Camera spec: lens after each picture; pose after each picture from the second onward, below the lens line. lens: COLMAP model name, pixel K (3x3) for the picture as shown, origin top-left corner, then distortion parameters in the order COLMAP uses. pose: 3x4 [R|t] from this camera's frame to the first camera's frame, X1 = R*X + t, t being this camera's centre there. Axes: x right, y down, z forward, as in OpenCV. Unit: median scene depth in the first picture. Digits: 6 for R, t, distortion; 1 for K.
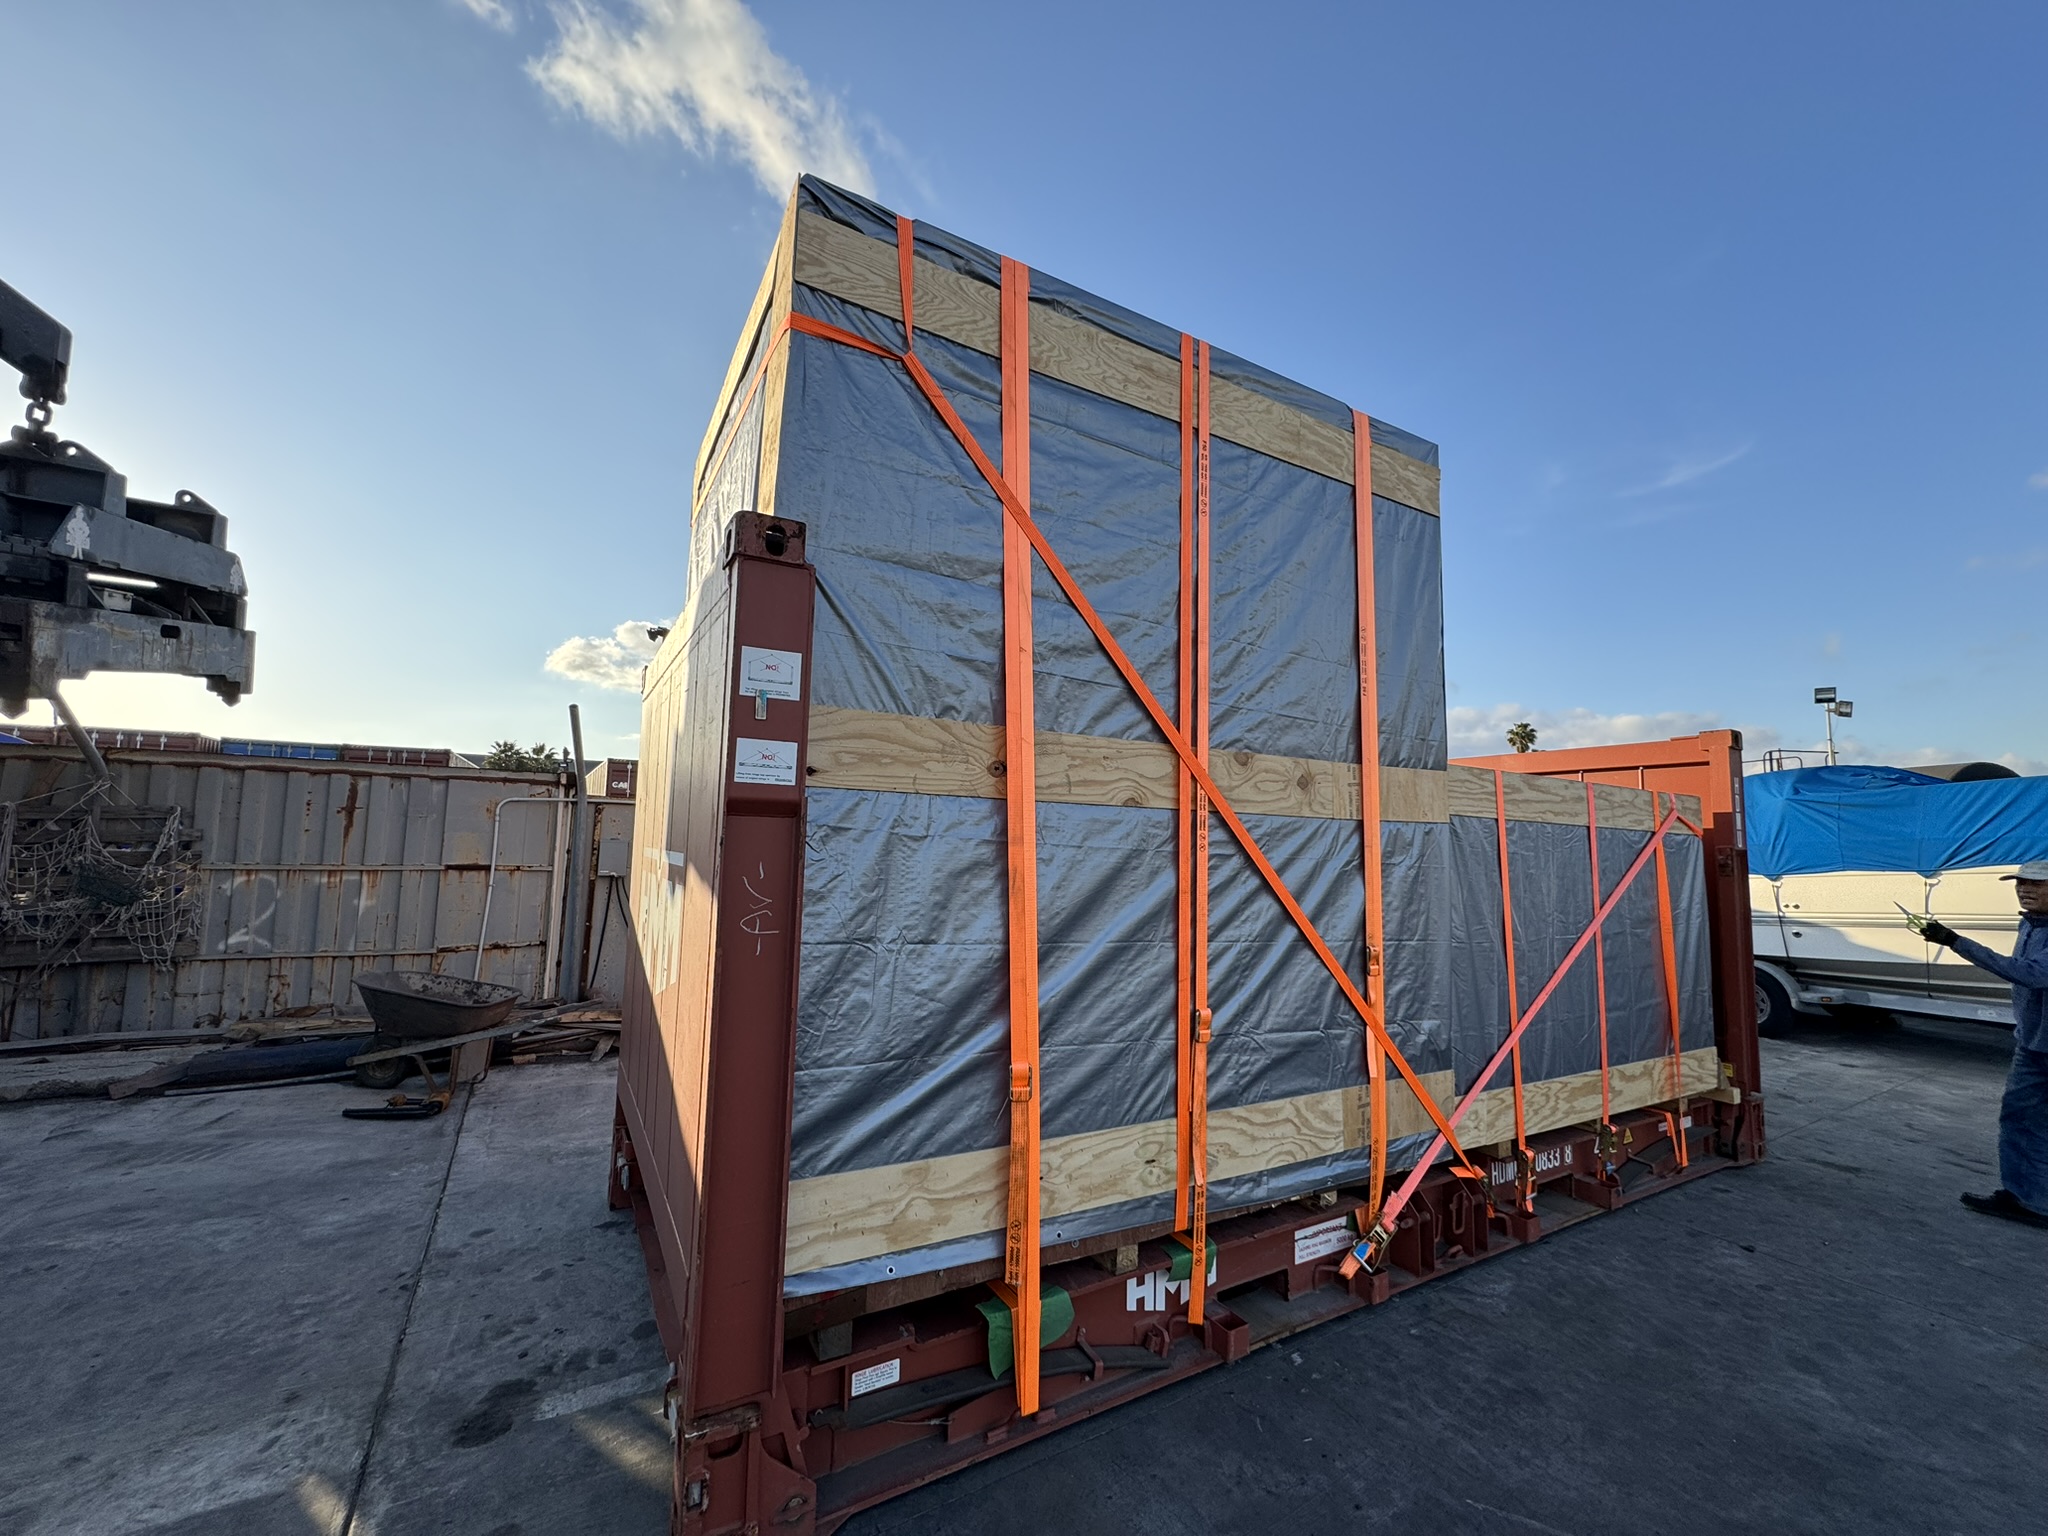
lens RADIAL K [[817.5, 0, 1023.4], [0, 817.5, 771.7], [0, 0, 1]] dist [-0.010794, 0.000453]
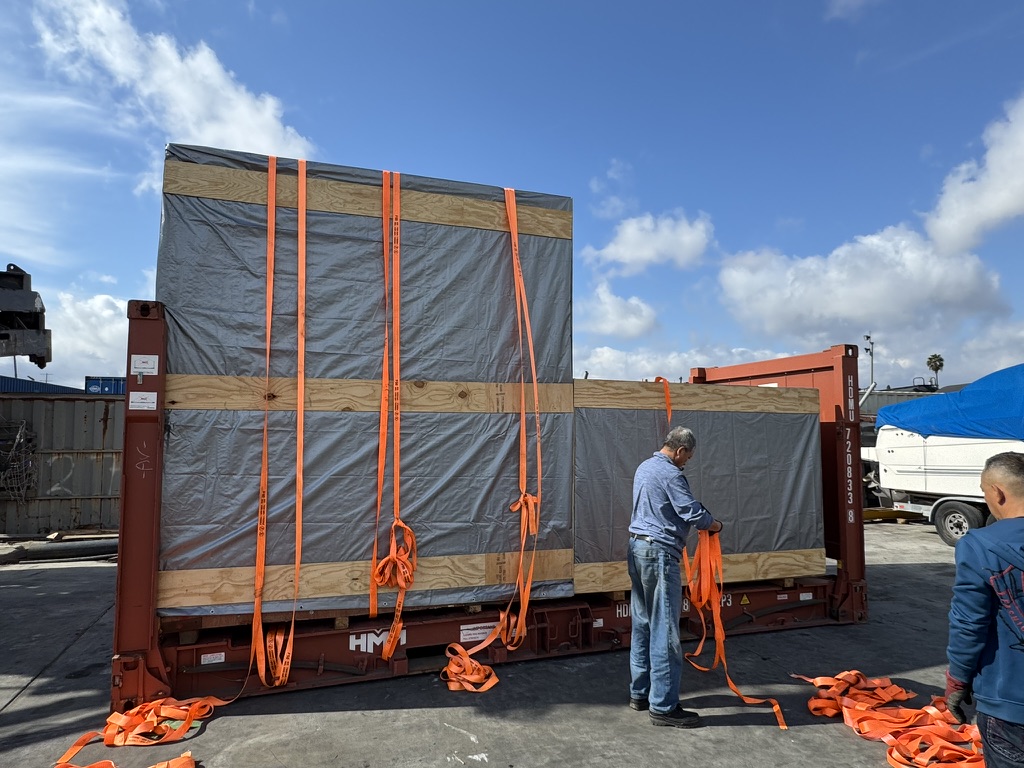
lens RADIAL K [[610.6, 0, 511.4], [0, 610.6, 386.2], [0, 0, 1]] dist [-0.008381, -0.003148]
pose [[0.980163, -0.038531, -0.194411, 0.784814], [0.042084, 0.999013, 0.014179, -0.023820], [0.193673, -0.022079, 0.980818, -0.410756]]
